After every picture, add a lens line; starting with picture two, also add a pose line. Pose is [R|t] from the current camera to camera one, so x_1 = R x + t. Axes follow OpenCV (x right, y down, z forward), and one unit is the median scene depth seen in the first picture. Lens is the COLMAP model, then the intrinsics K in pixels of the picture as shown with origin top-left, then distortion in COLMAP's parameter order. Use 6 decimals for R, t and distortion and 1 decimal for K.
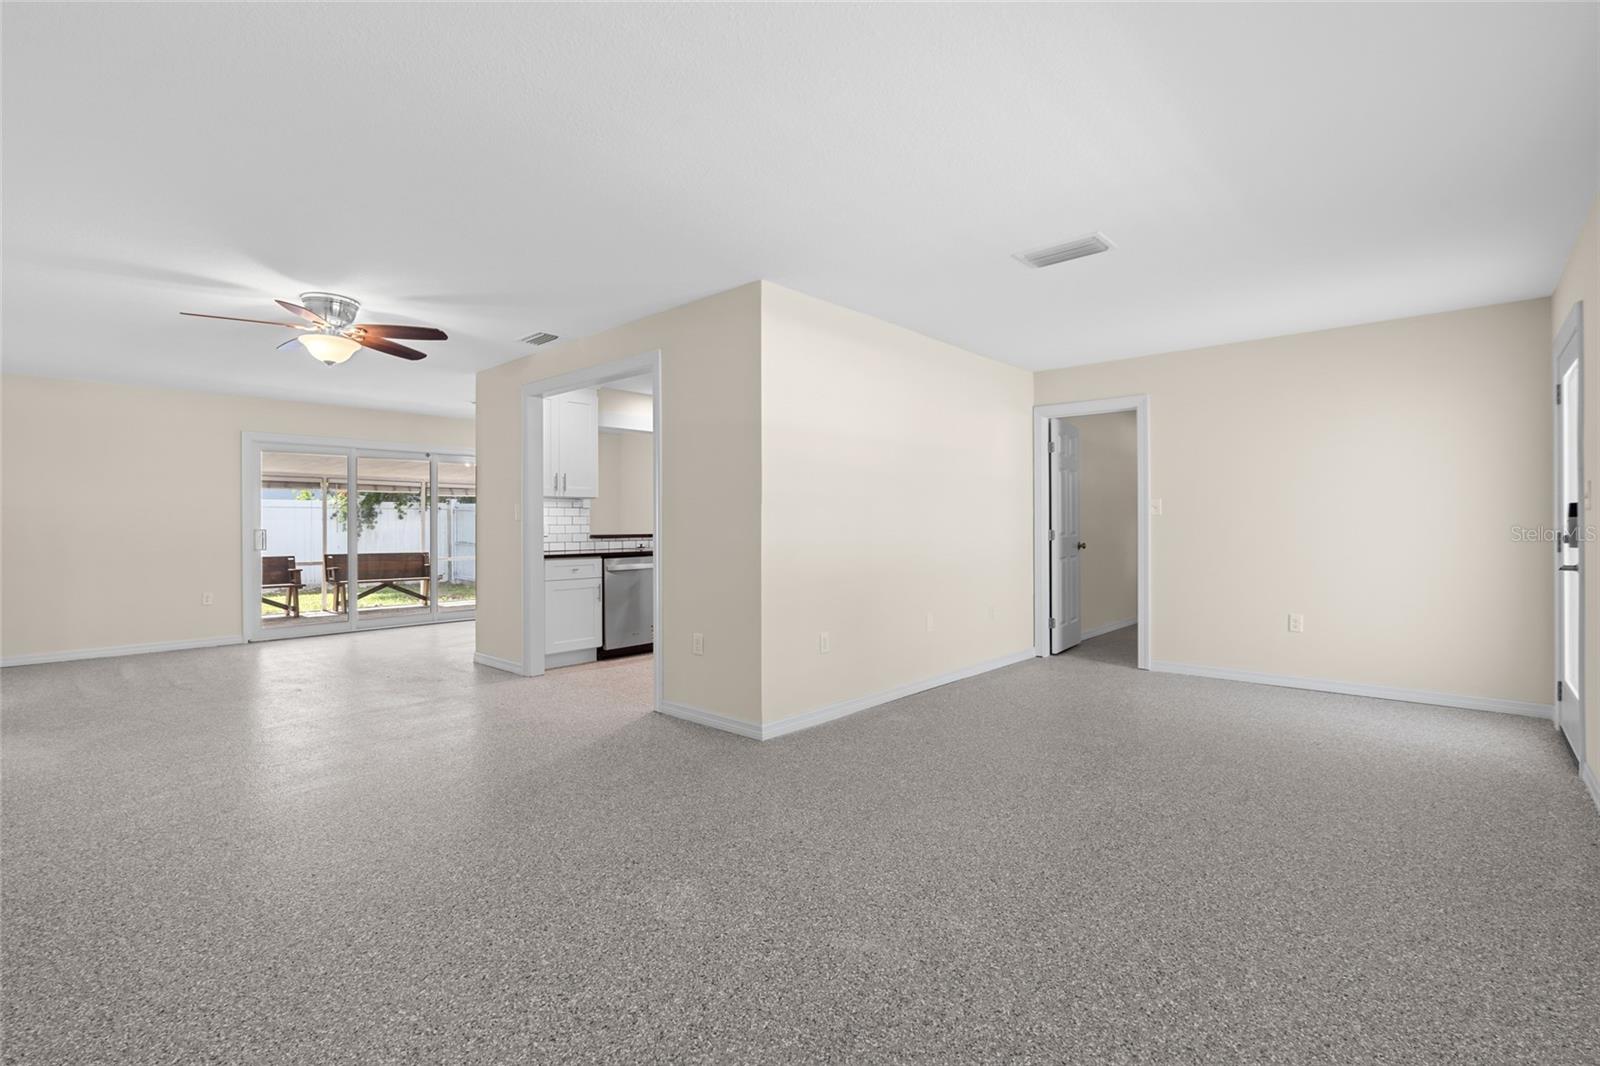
lens RADIAL K [[746.1, 0, 801.6], [0, 746.1, 524.1], [0, 0, 1]] dist [-0.001834, -0.000038]
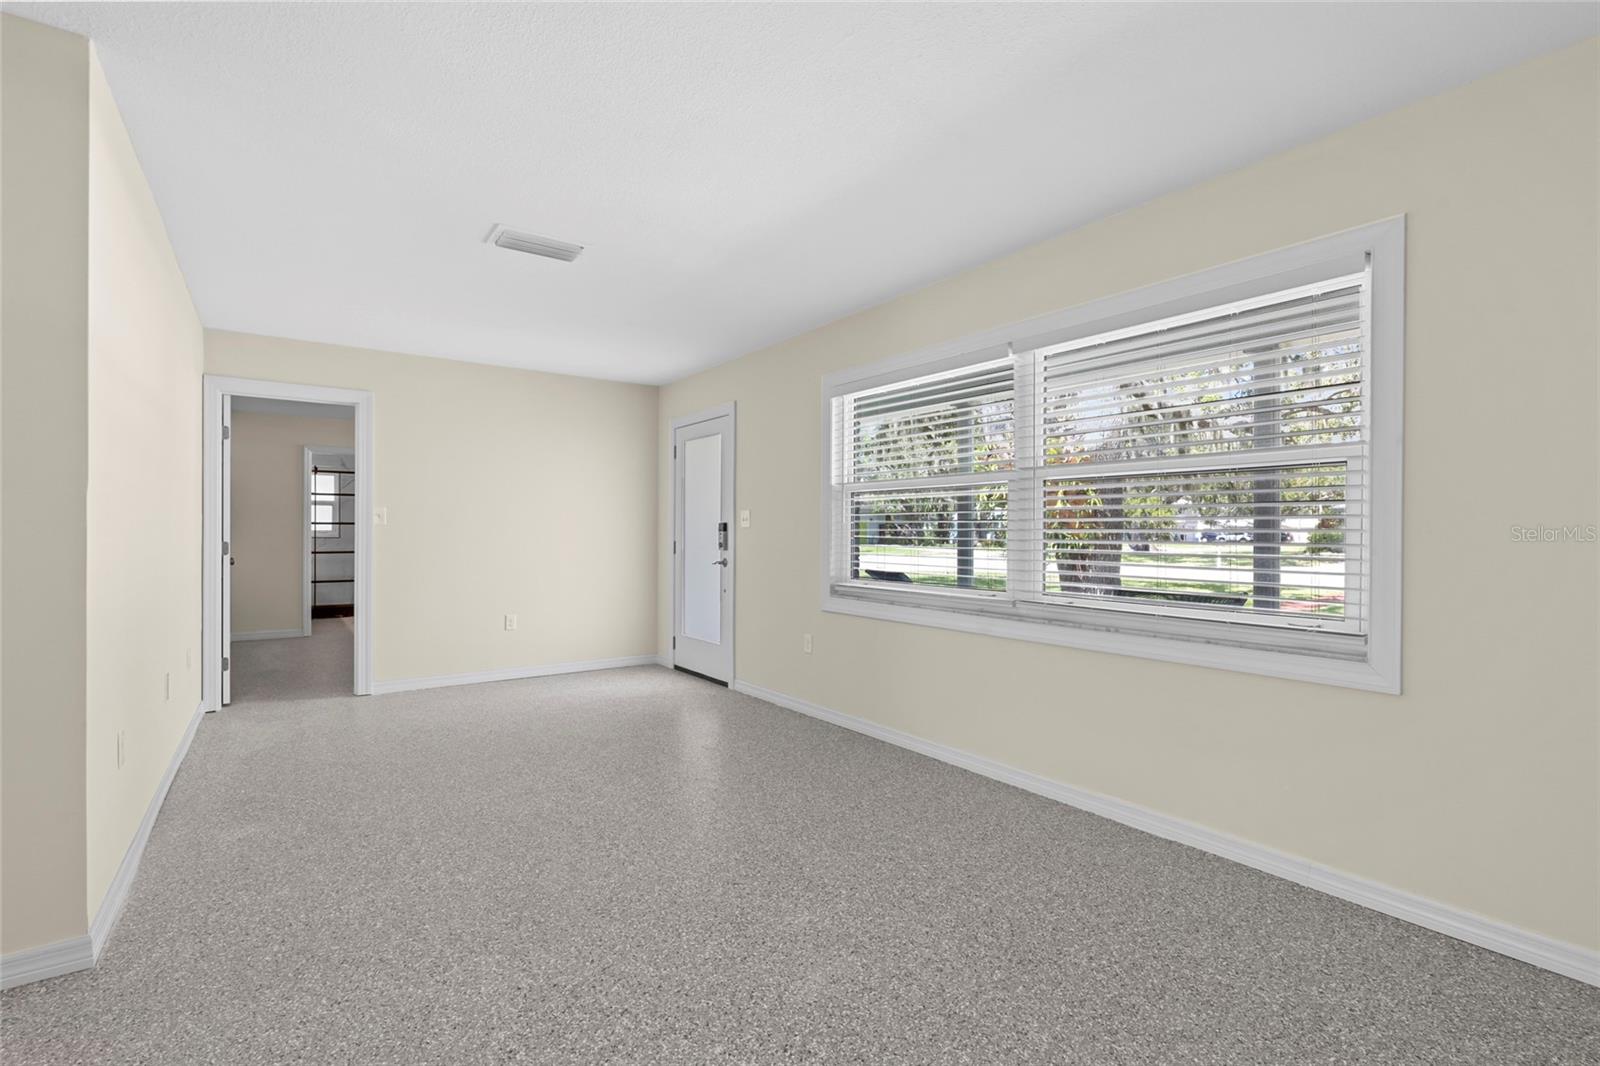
lens RADIAL K [[731.0, 0, 803.8], [0, 731.0, 534.1], [0, 0, 1]] dist [-0.013624, 0.005123]
pose [[0.198313, 0.004838, 0.980127, -0.502332], [-0.003256, 0.999986, -0.004277, 0.002747], [-0.980133, -0.002343, 0.198326, 0.508697]]
